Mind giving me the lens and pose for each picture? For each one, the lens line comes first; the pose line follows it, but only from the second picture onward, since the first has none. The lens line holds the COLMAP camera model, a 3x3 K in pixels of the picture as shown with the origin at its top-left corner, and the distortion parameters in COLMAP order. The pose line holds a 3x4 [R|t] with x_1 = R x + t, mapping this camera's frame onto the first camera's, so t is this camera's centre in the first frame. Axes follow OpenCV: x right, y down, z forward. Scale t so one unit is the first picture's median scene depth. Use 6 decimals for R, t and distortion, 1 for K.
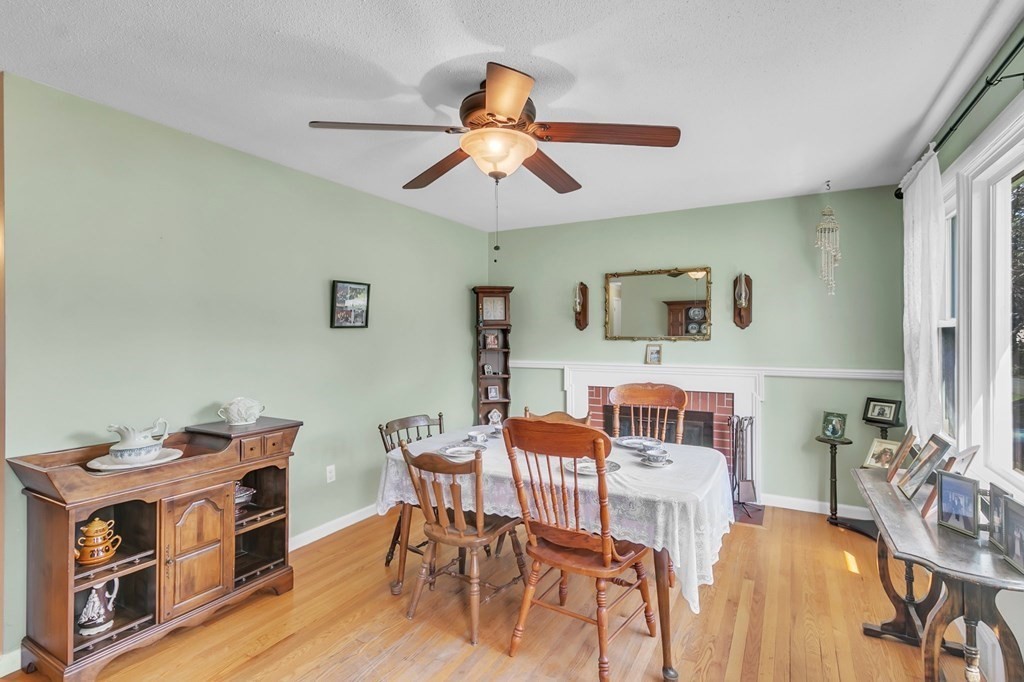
lens RADIAL K [[489.6, 0, 515.6], [0, 489.6, 336.0], [0, 0, 1]] dist [0.000015, -0.000048]
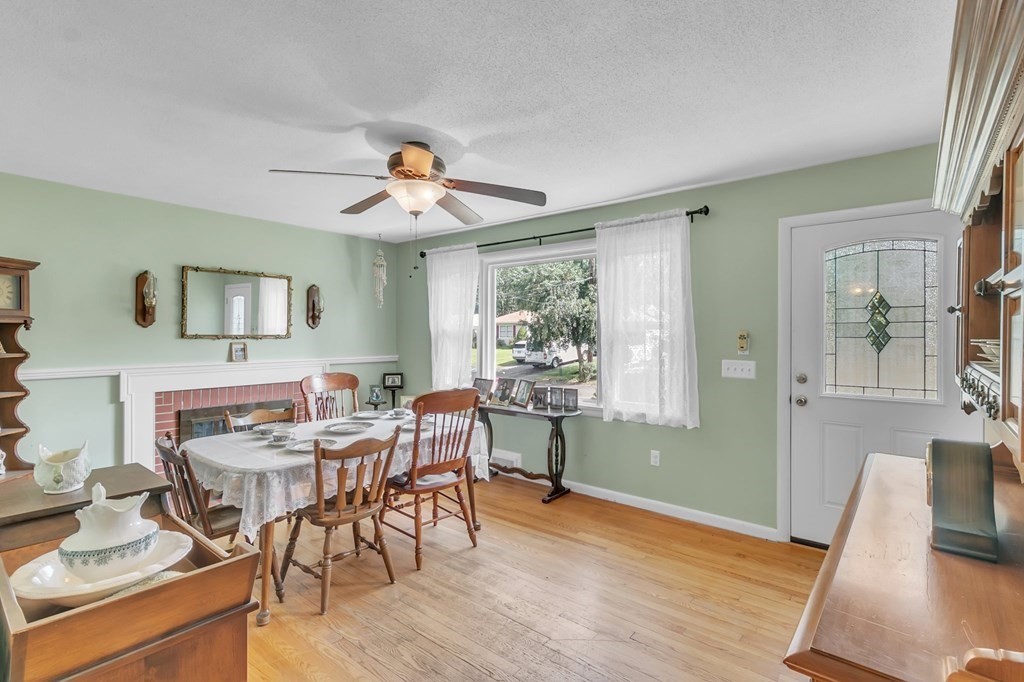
lens RADIAL K [[489.6, 0, 518.3], [0, 489.6, 336.3], [0, 0, 1]] dist [0.000015, -0.000048]
pose [[0.178866, -0.002447, 0.983870, -0.633928], [-0.000760, 0.999996, 0.002626, 0.001132], [-0.983873, -0.001218, 0.178864, 0.238536]]
